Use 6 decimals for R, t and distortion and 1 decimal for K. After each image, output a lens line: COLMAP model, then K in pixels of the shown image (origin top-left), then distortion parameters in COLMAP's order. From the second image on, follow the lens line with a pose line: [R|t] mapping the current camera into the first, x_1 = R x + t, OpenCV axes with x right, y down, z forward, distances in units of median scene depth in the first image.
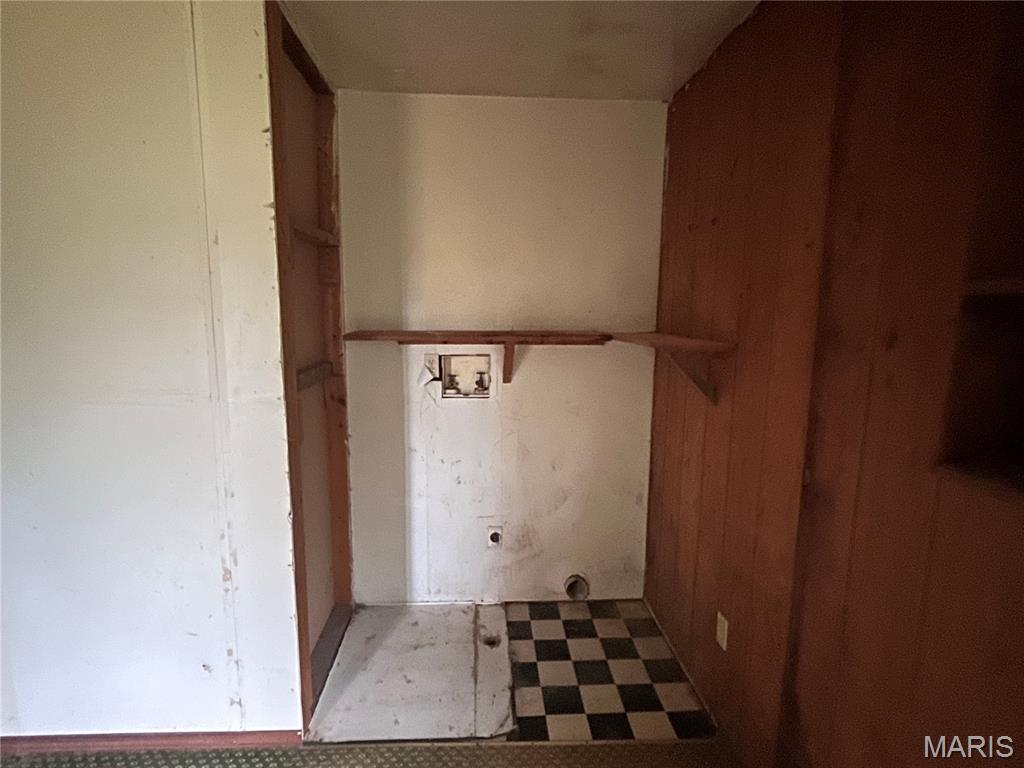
lens RADIAL K [[526.1, 0, 508.4], [0, 526.1, 382.9], [0, 0, 1]] dist [0.001979, -0.002202]
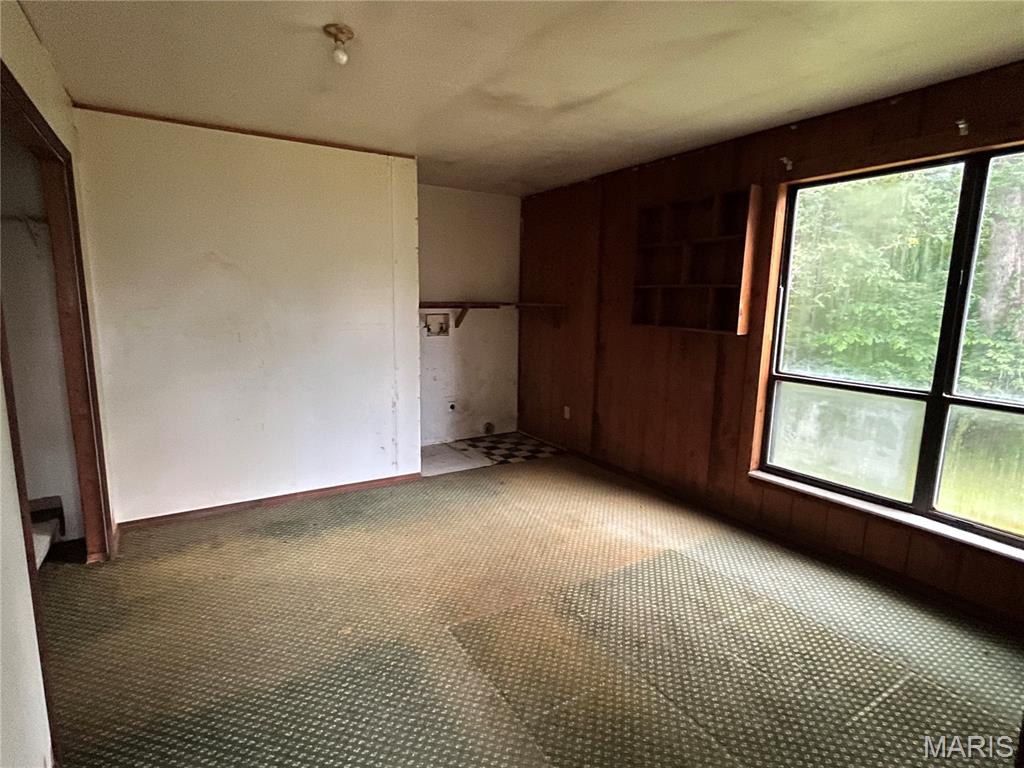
lens RADIAL K [[526.1, 0, 510.8], [0, 526.1, 387.1], [0, 0, 1]] dist [0.001979, -0.002202]
pose [[0.874401, -0.080115, 0.478544, -0.819604], [0.062140, 0.996643, 0.053308, 0.134576], [-0.481208, -0.016875, 0.876444, -0.888506]]
